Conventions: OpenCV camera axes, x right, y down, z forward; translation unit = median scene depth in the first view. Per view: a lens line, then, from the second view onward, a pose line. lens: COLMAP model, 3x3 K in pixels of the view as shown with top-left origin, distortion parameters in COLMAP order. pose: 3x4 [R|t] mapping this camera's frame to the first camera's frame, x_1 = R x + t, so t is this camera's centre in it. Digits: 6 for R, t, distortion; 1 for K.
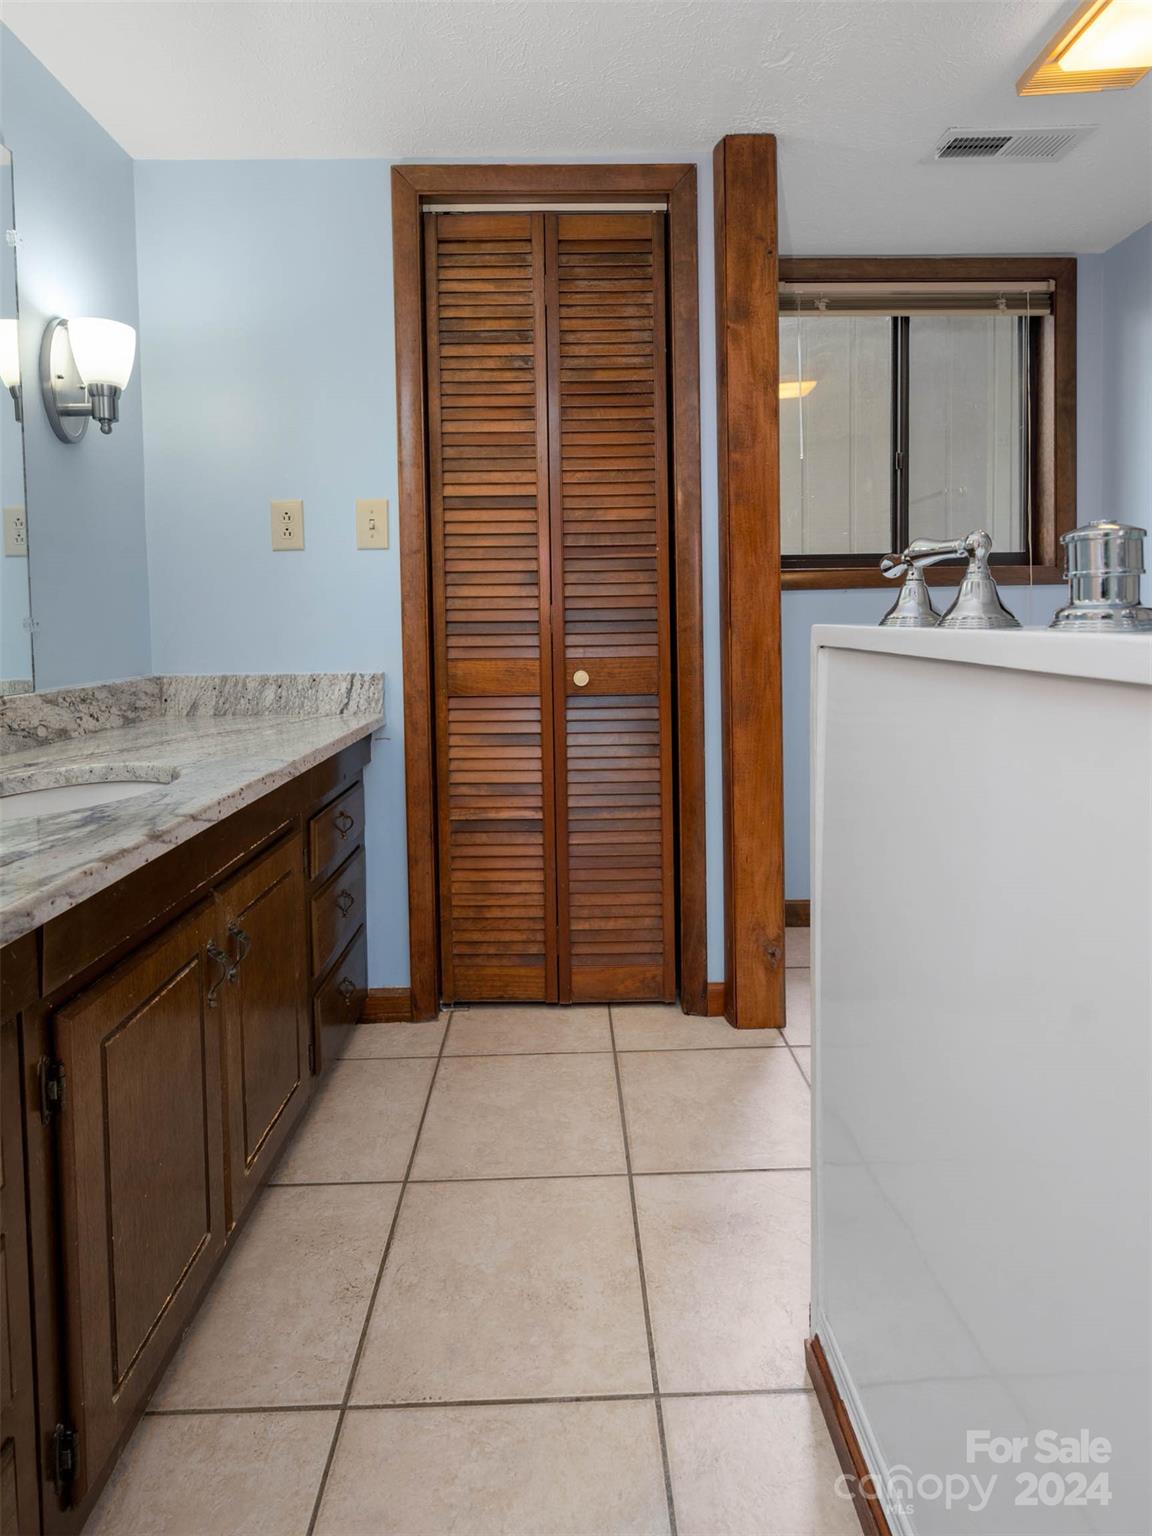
lens RADIAL K [[913.8, 0, 568.1], [0, 913.8, 766.1], [0, 0, 1]] dist [0.050675, -0.016716]
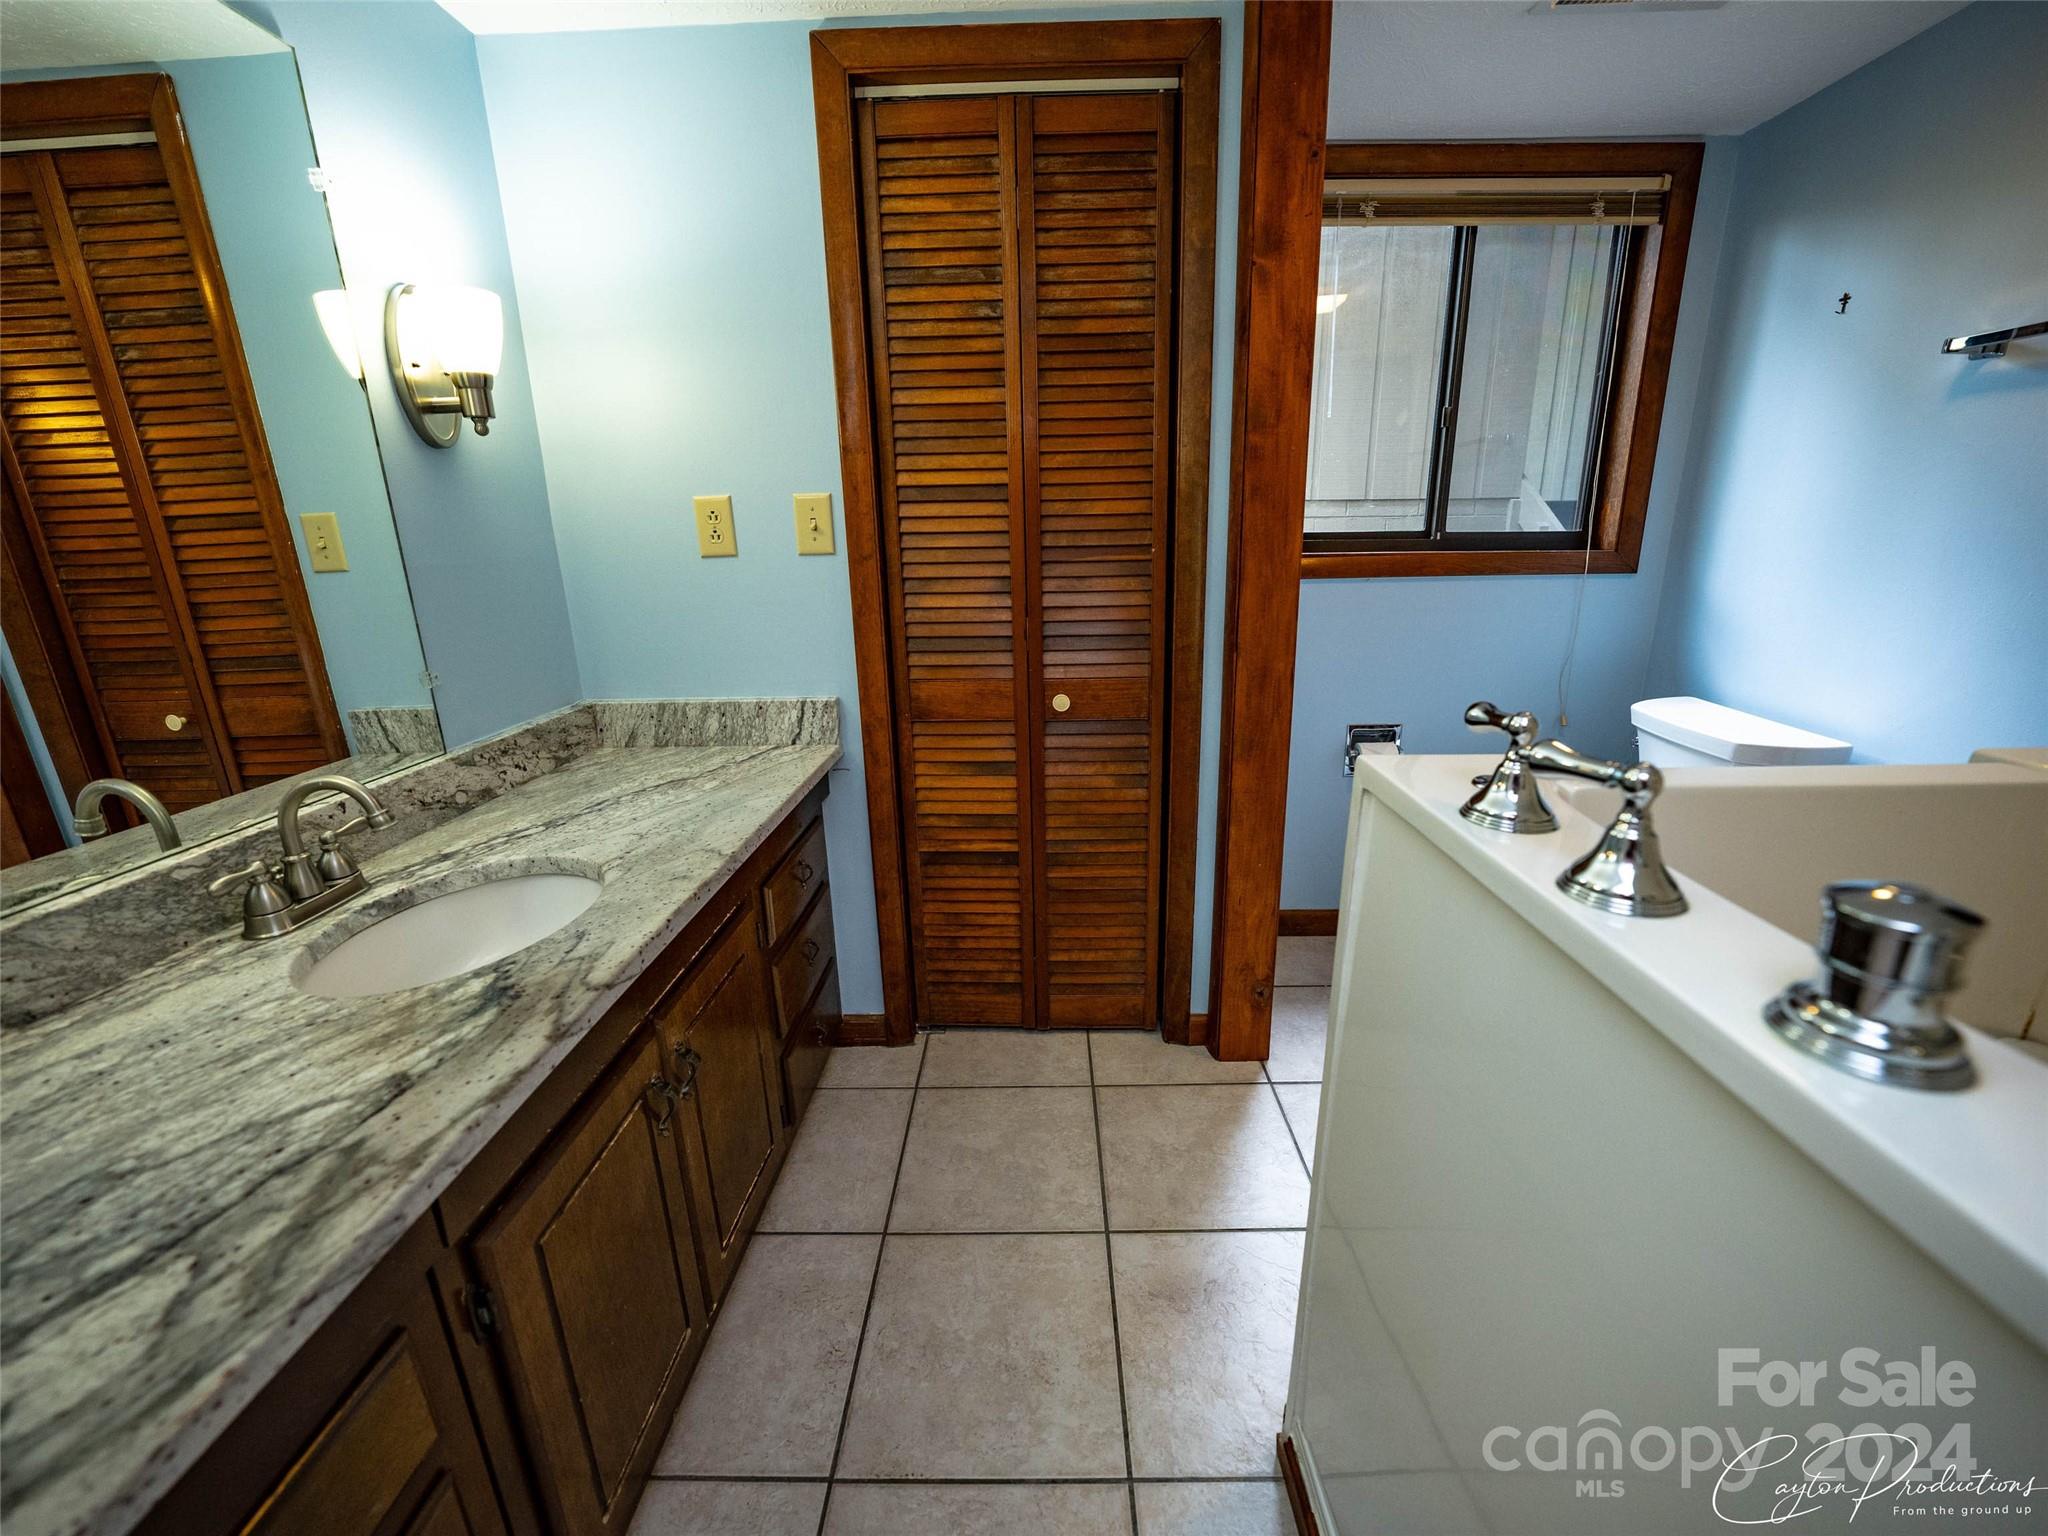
lens RADIAL K [[805.7, 0, 1027.0], [0, 805.7, 752.9], [0, 0, 1]] dist [-0.001555, -0.000235]
pose [[0.999634, 0.001848, -0.026984, 0.002531], [0.004747, 0.970192, 0.242292, -0.239282], [0.026627, -0.242332, 0.969828, 0.240031]]
